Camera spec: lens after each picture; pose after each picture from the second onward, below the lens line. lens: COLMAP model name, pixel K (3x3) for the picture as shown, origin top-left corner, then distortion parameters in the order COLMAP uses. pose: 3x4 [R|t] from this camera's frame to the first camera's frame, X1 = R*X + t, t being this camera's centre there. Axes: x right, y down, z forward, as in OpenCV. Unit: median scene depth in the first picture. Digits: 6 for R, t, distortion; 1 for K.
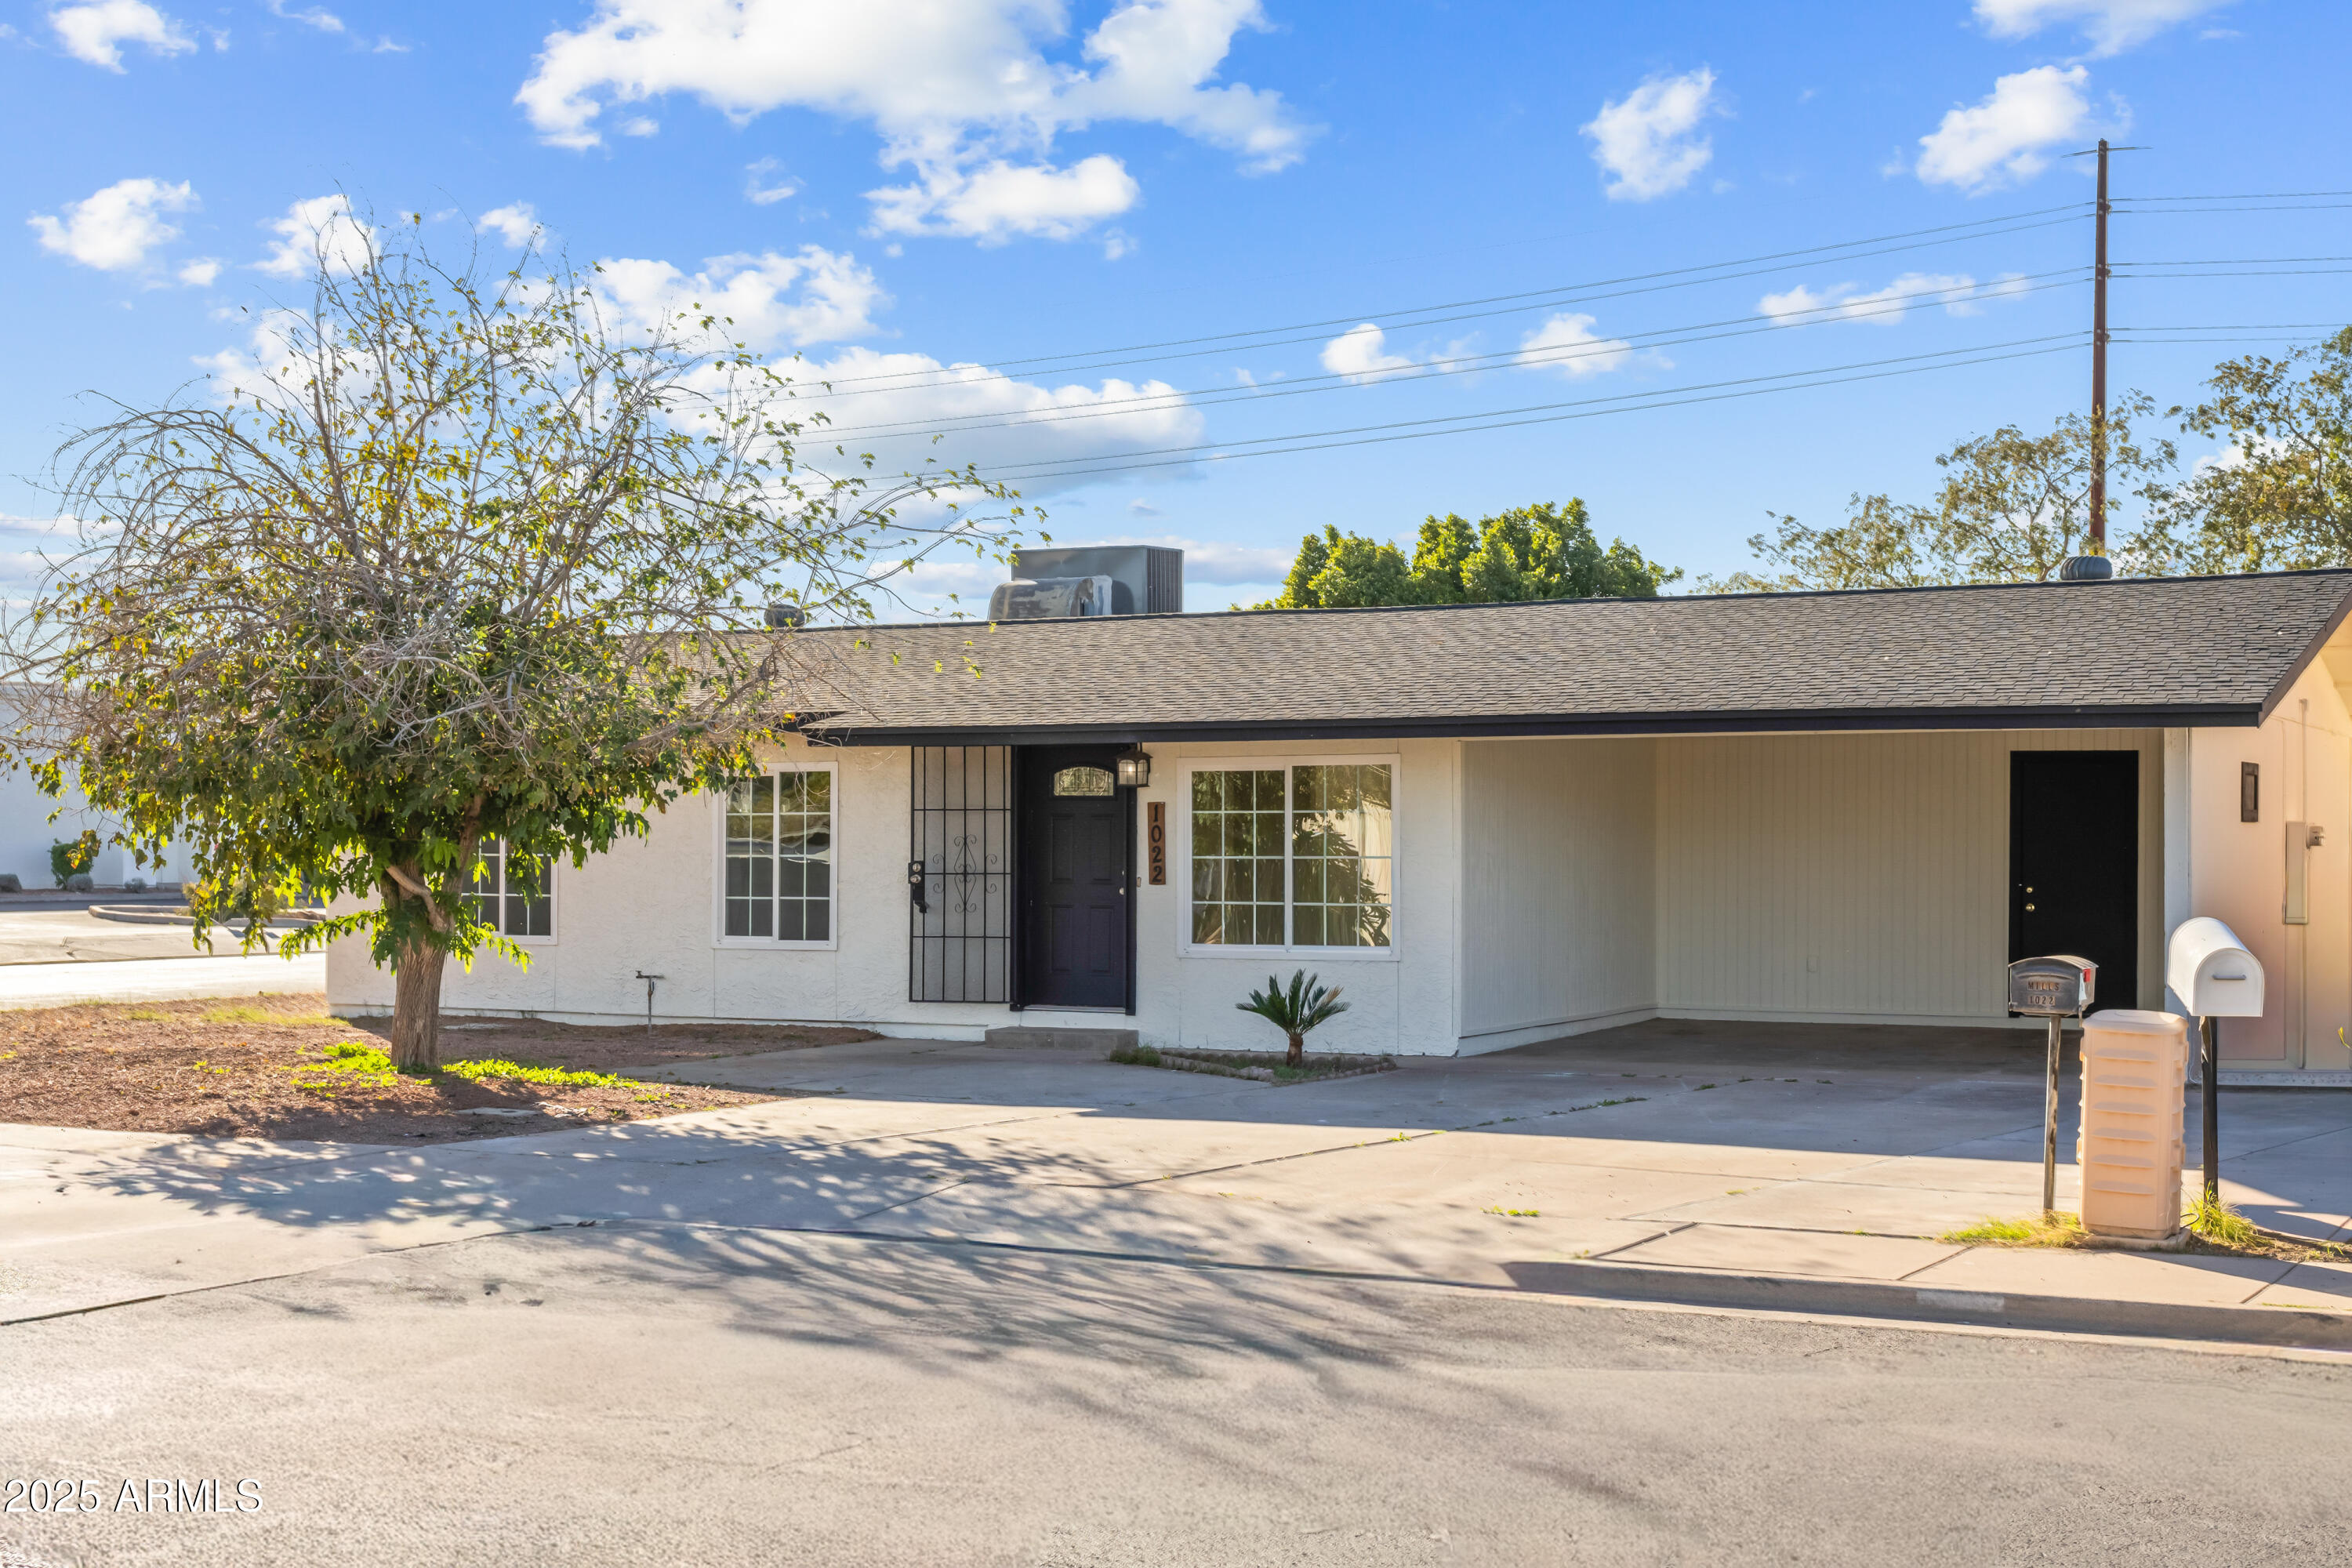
lens RADIAL K [[3139.3, 0, 1177.8], [0, 3139.3, 792.4], [0, 0, 1]] dist [0.061322, 0.000000]
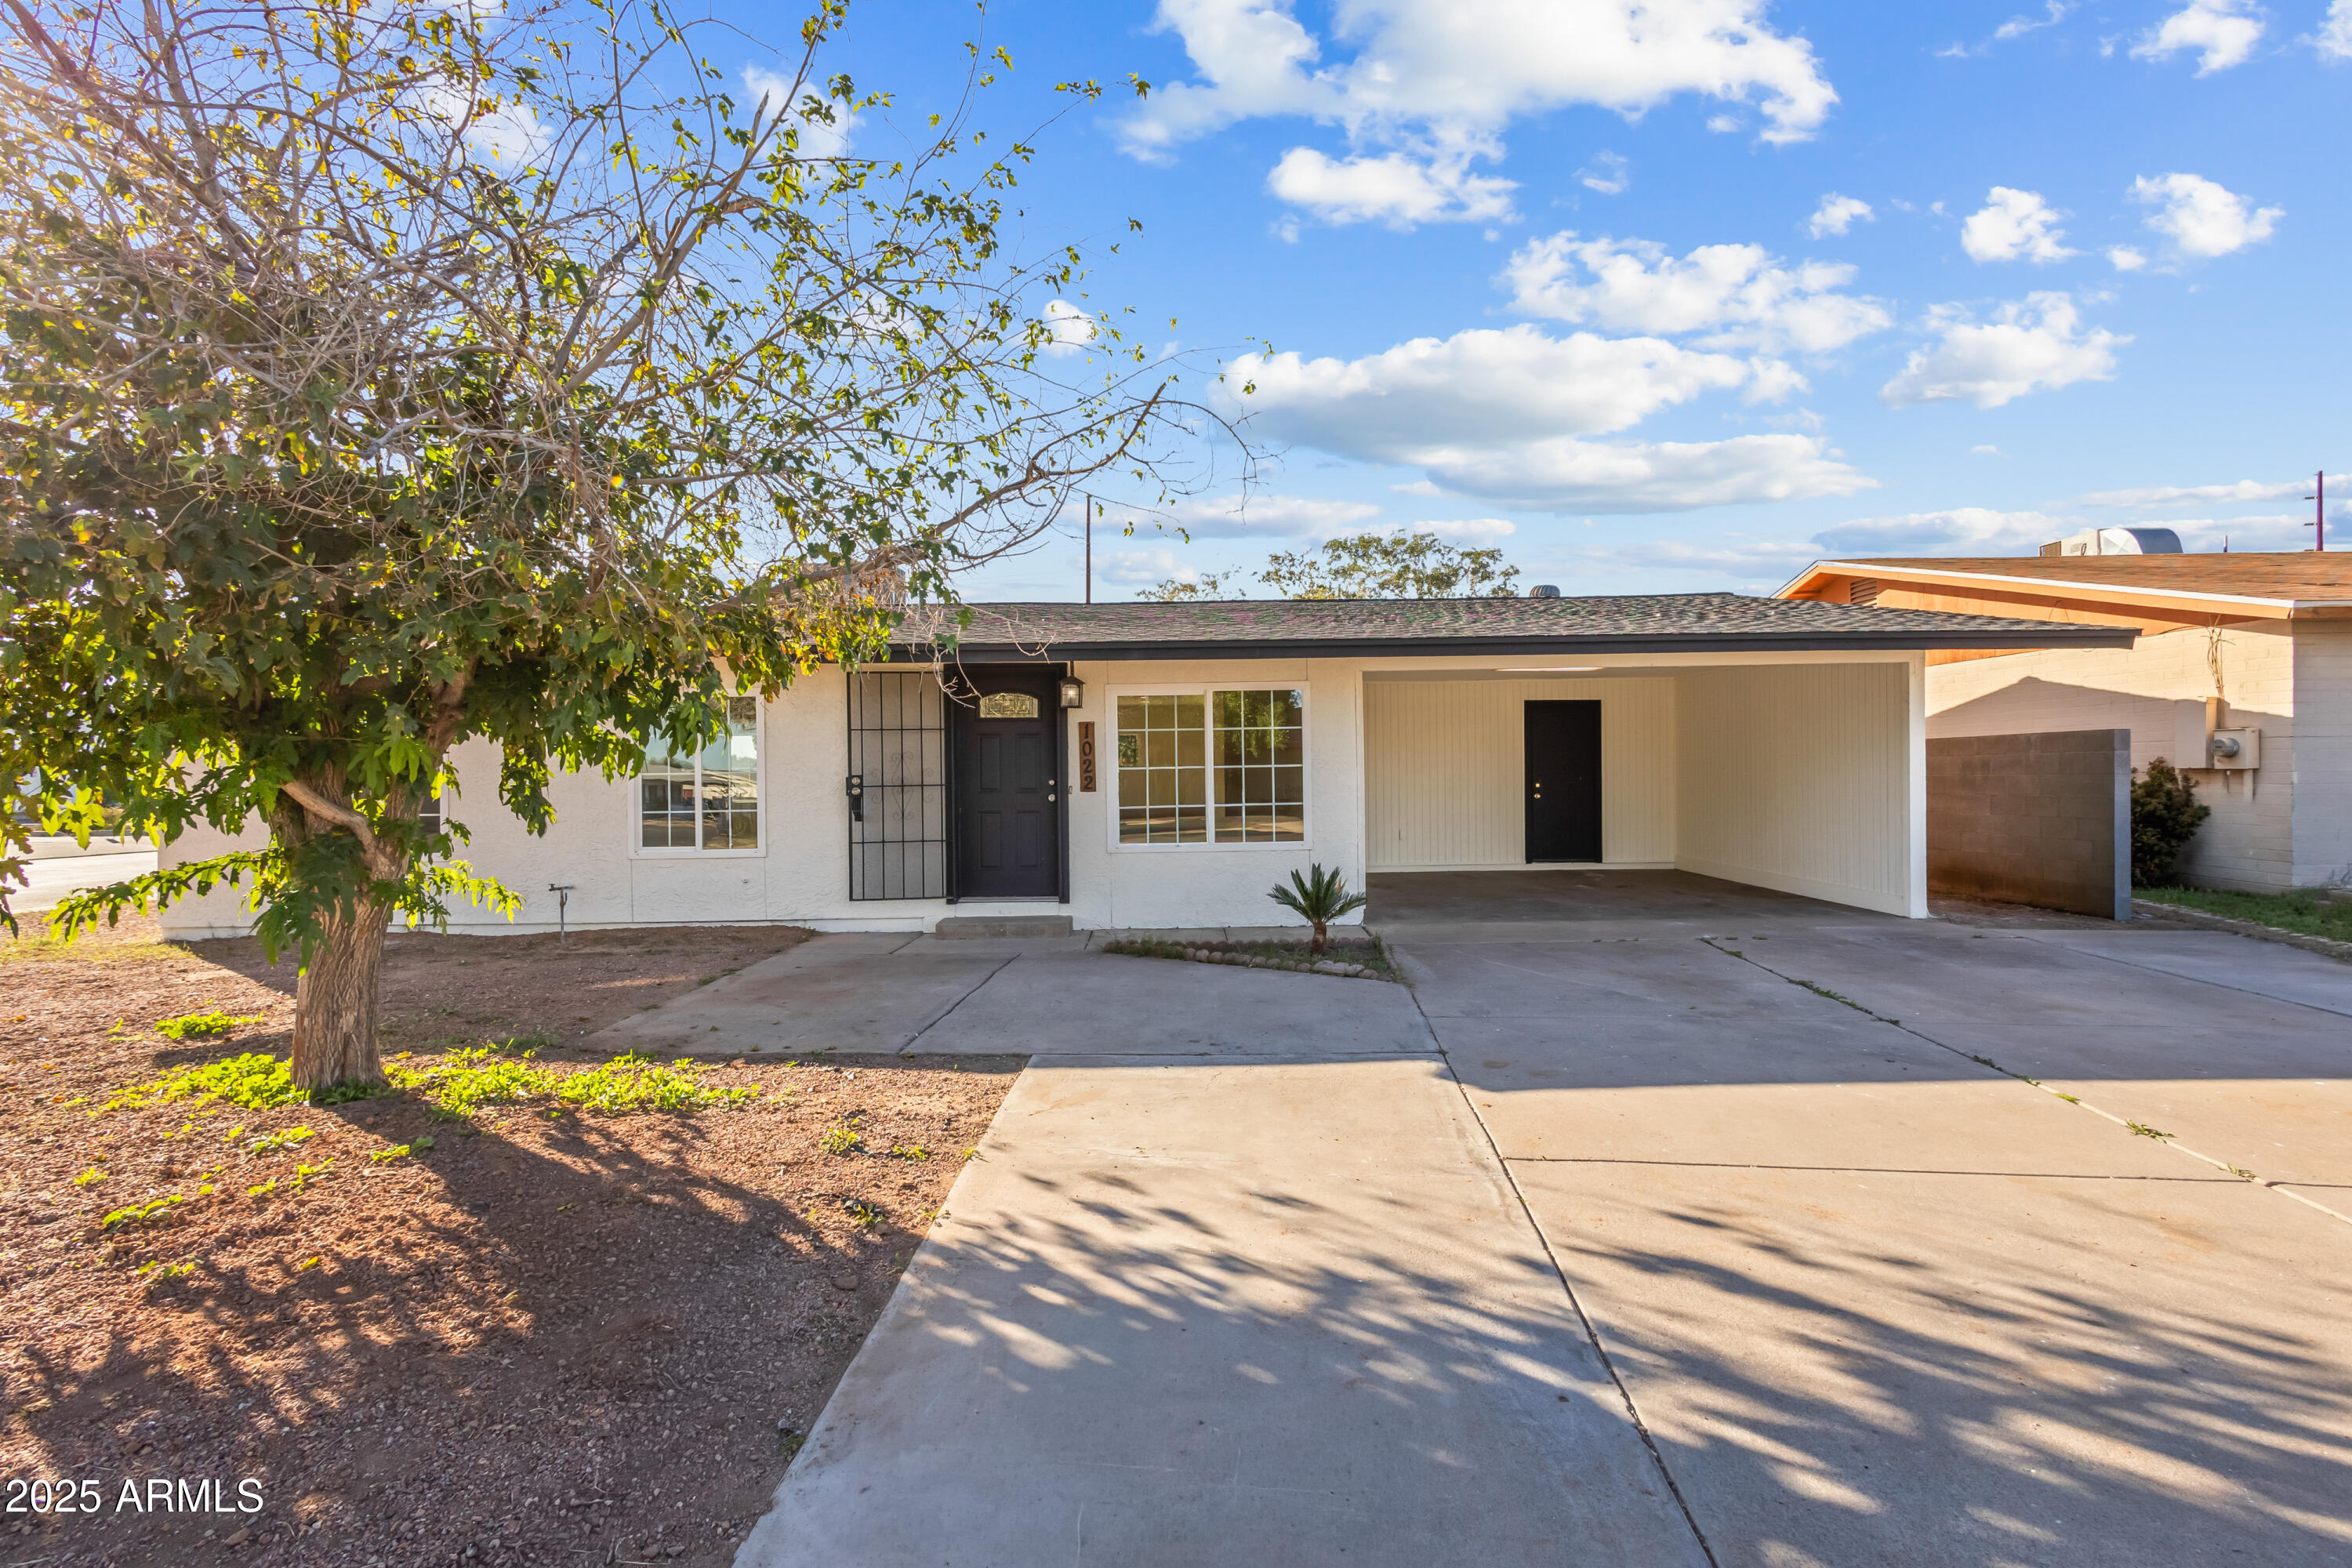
lens RADIAL K [[1083.9, 0, 1175.5], [0, 1083.9, 779.8], [0, 0, 1]] dist [0.010738, -0.002067]
pose [[0.885236, -0.014406, 0.464919, -0.167242], [0.006136, 0.999795, 0.019296, 0.017206], [-0.465102, -0.014228, 0.885143, 0.623074]]
